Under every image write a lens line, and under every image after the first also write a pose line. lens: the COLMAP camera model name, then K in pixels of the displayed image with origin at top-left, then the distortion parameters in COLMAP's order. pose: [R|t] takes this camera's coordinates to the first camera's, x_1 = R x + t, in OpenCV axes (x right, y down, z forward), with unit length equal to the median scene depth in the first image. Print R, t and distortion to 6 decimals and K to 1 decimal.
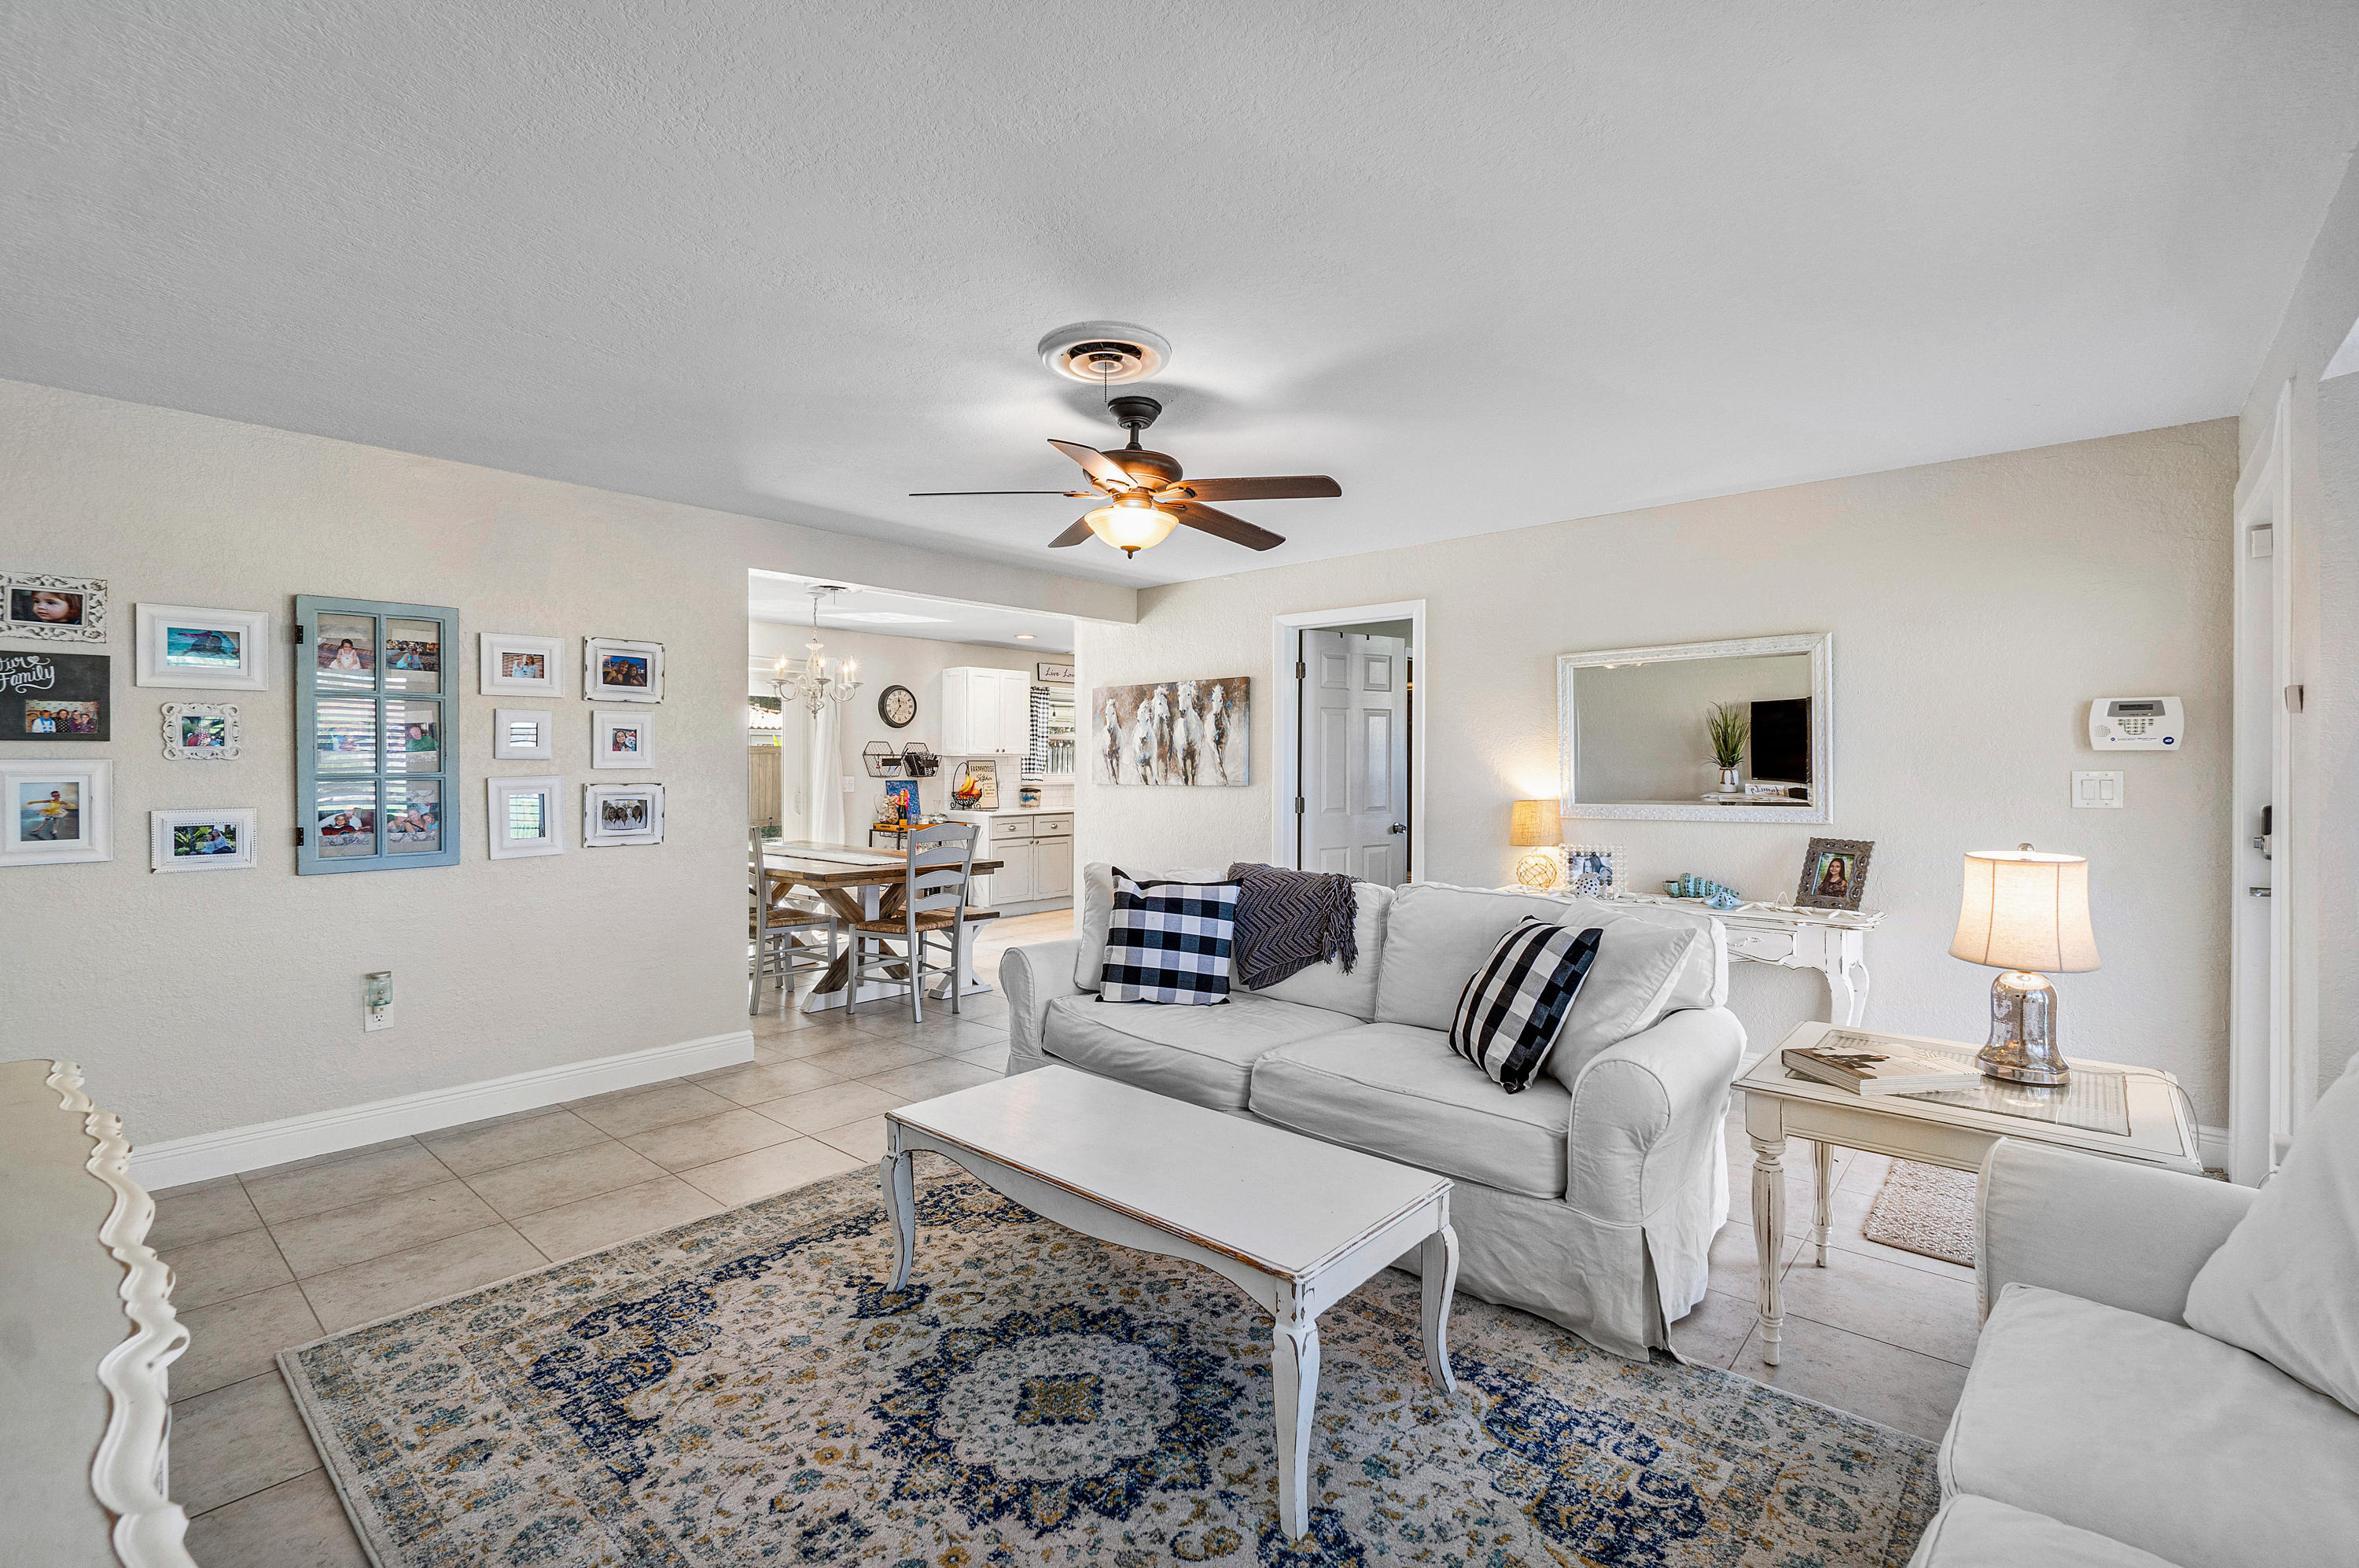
lens RADIAL K [[1031.3, 0, 1184.1], [0, 1031.3, 778.5], [0, 0, 1]] dist [-0.002939, 0.001163]
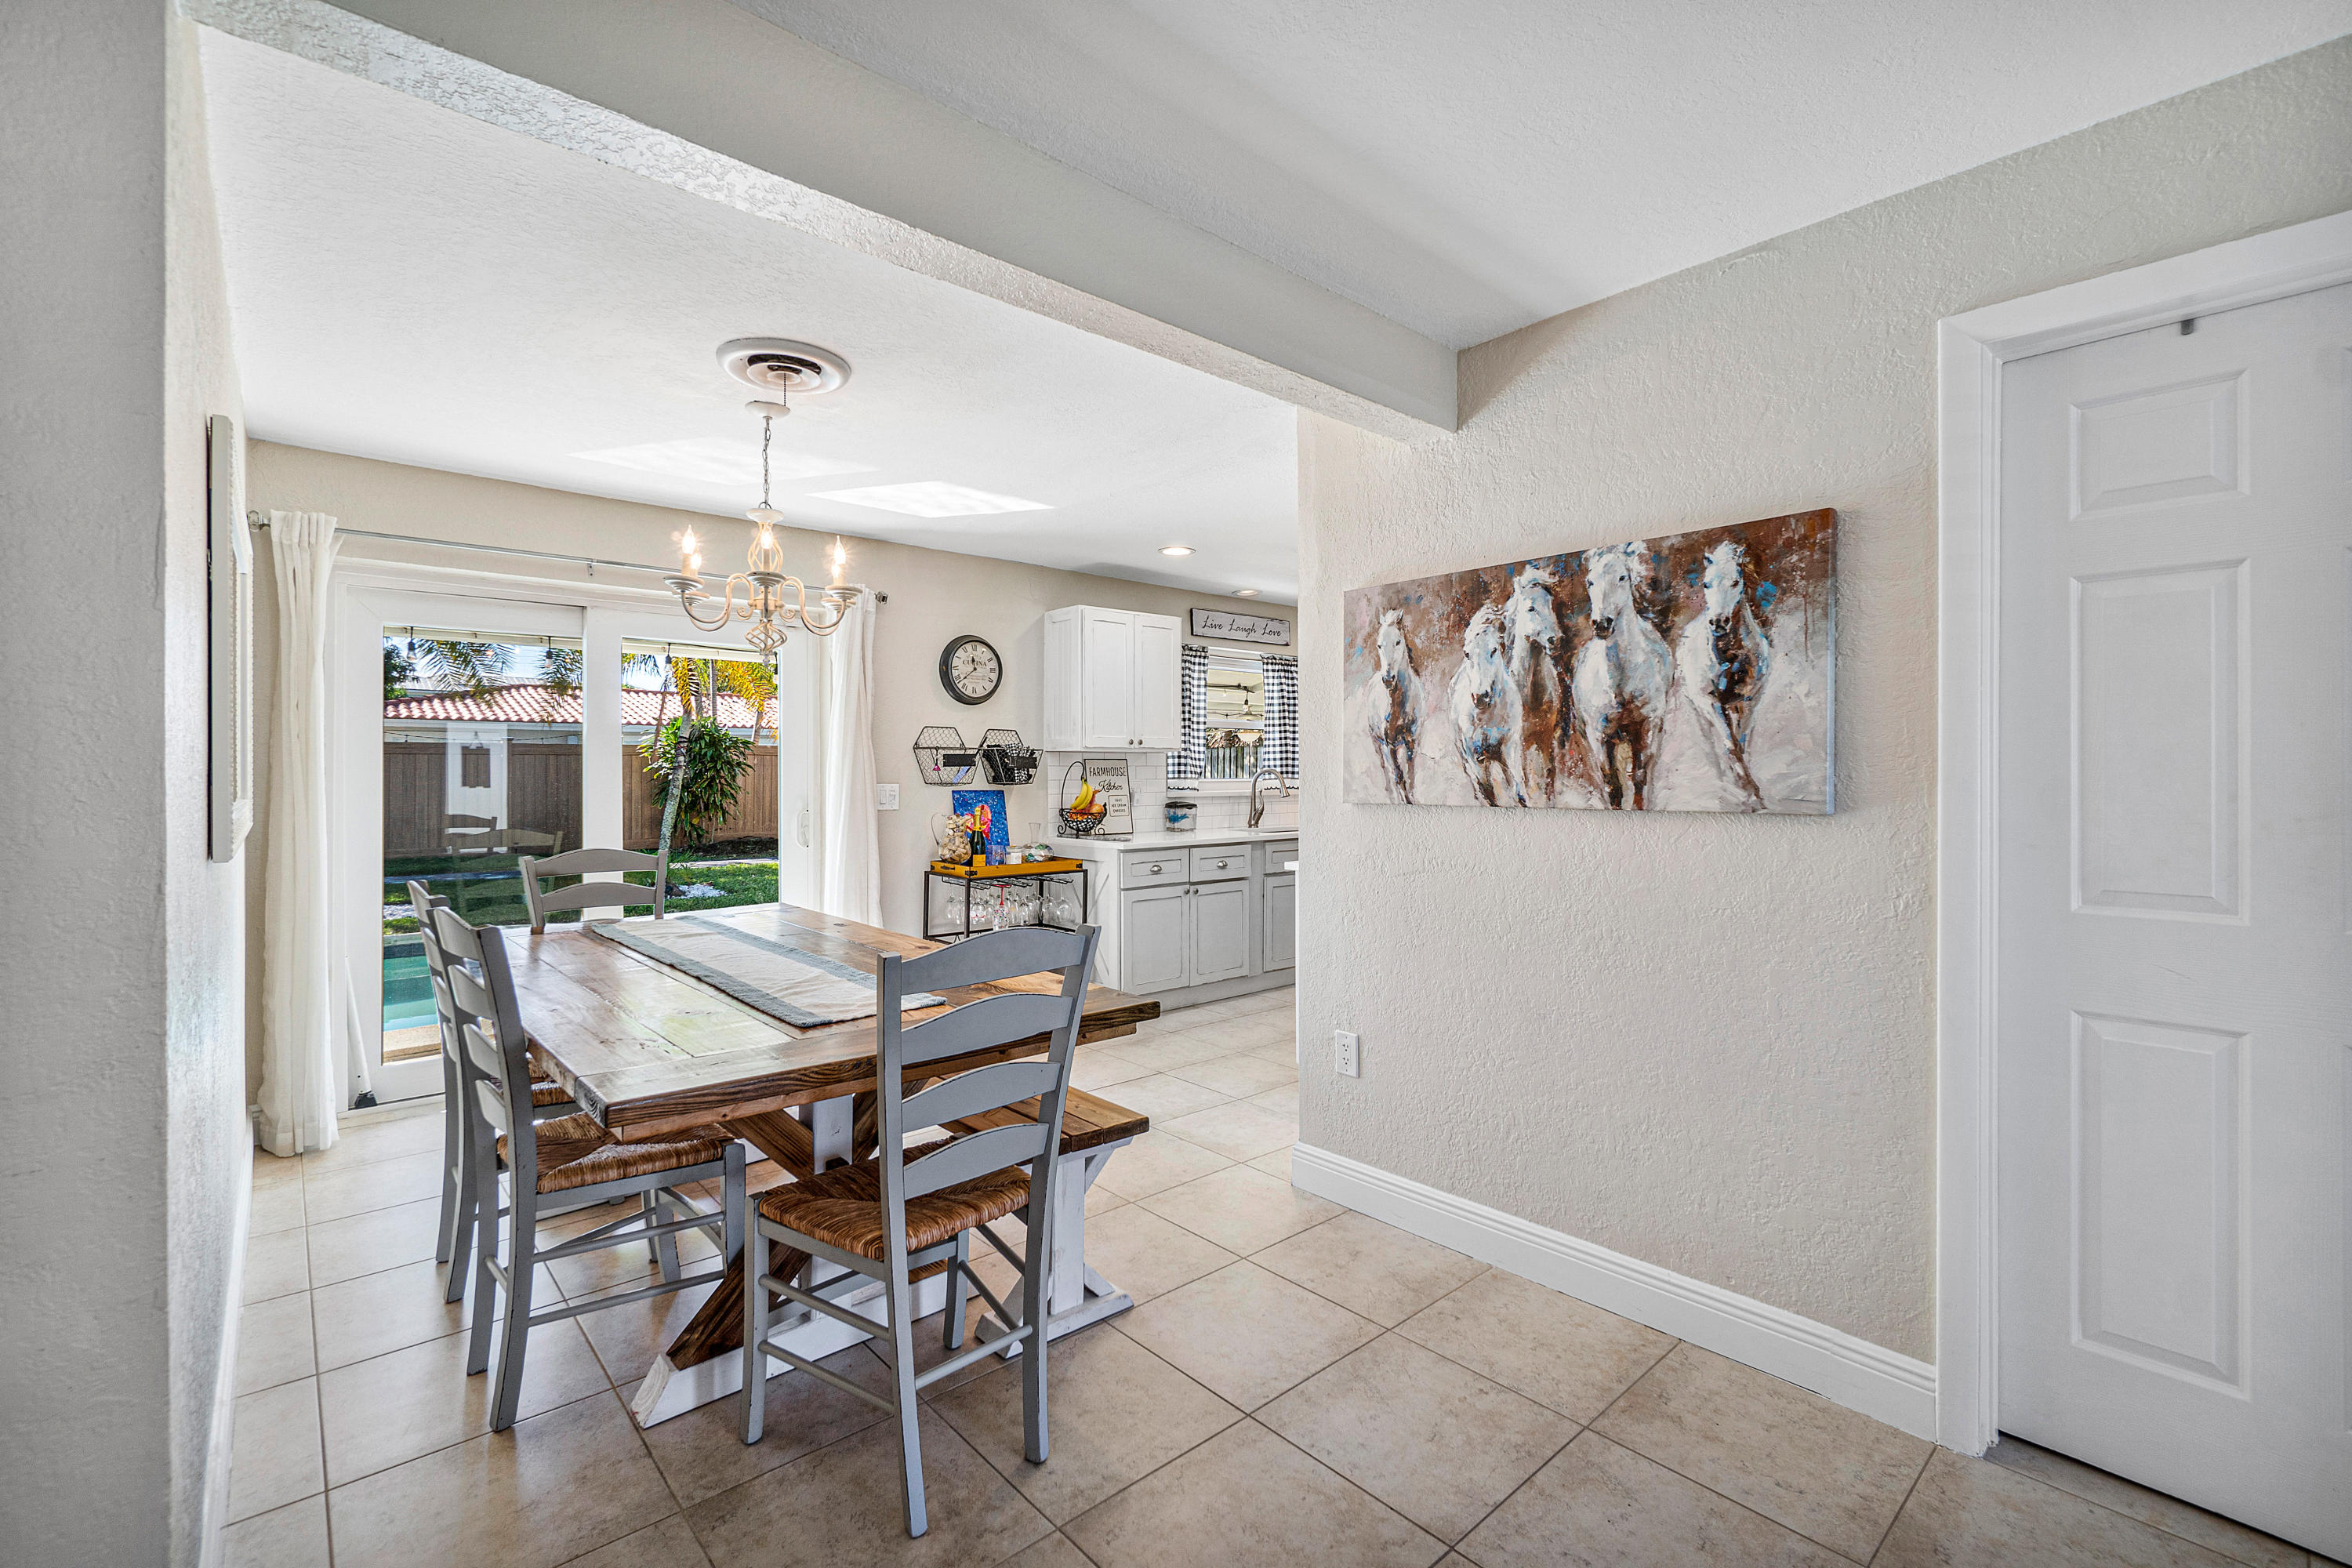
lens RADIAL K [[1028.3, 0, 1168.8], [0, 1028.3, 770.0], [0, 0, 1]] dist [-0.002939, 0.001163]
pose [[0.990956, -0.002315, -0.134167, -0.114920], [0.000590, 0.999917, -0.012895, -0.003398], [0.134185, 0.012699, 0.990875, 0.590605]]
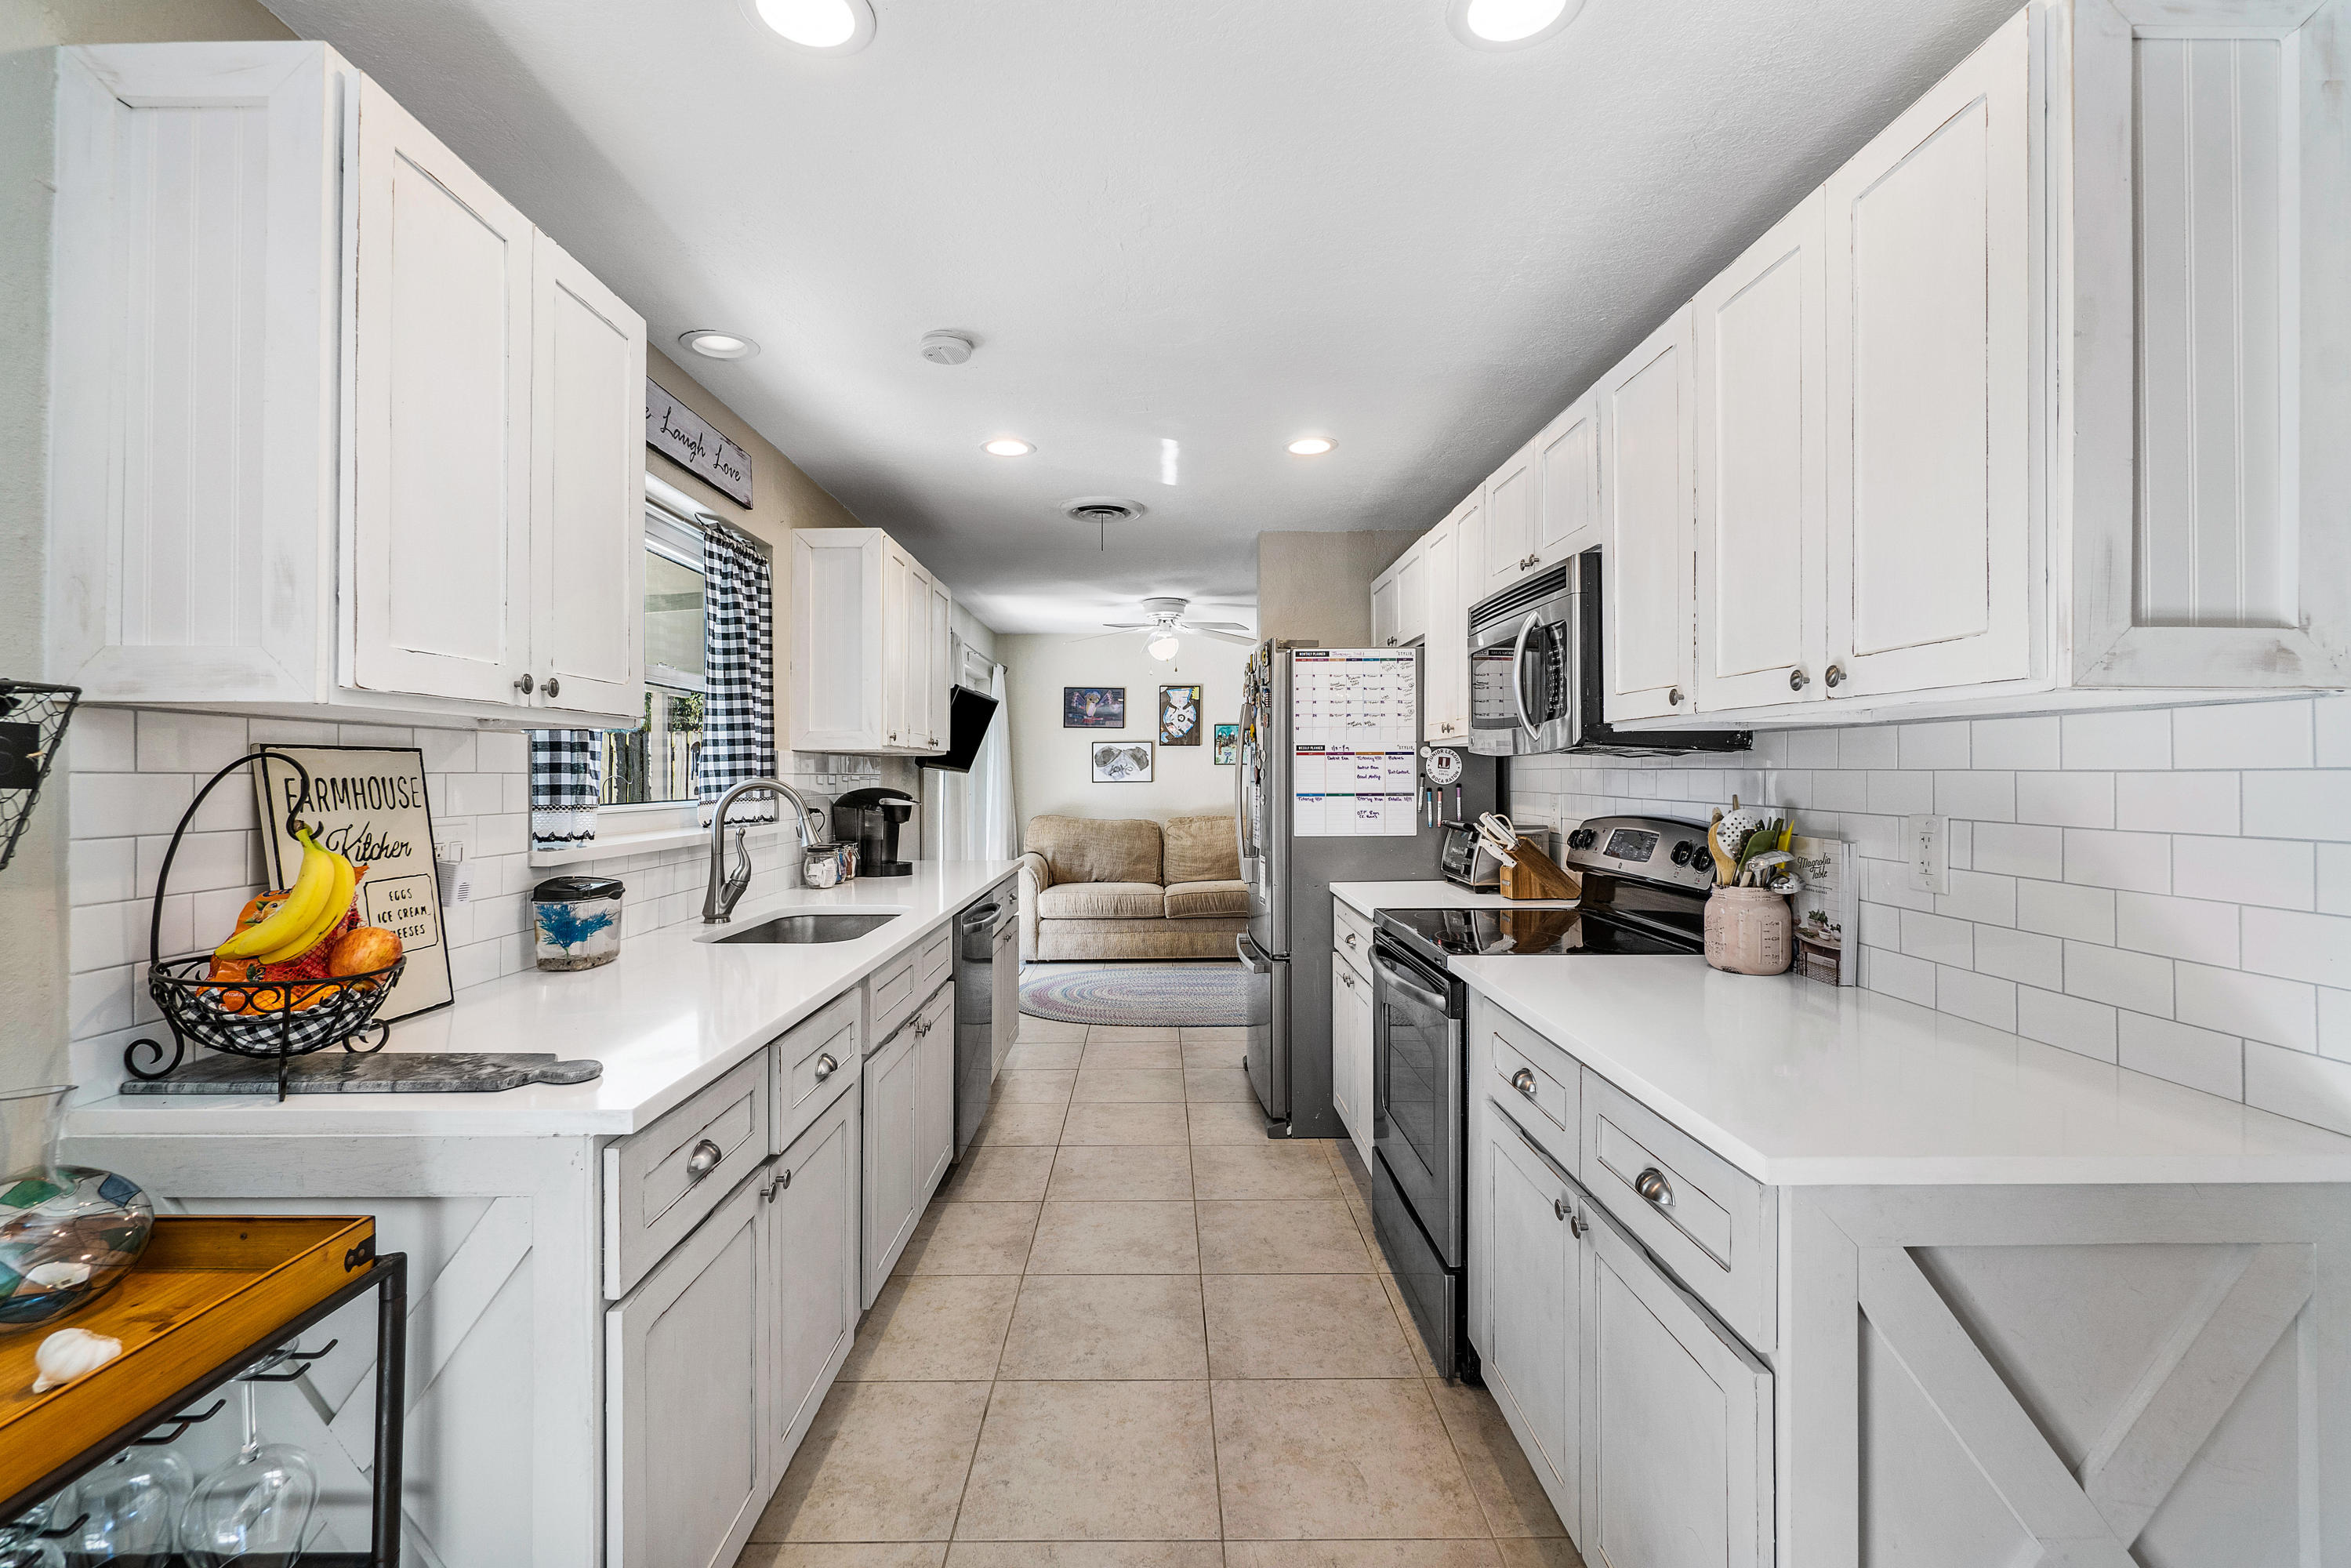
lens RADIAL K [[1027.9, 0, 1174.6], [0, 1027.9, 764.0], [0, 0, 1]] dist [-0.002939, 0.001163]
pose [[0.749792, 0.003679, 0.661663, -0.319892], [0.011564, 0.999759, -0.018663, -0.014787], [-0.661573, 0.021645, 0.749569, 1.213253]]
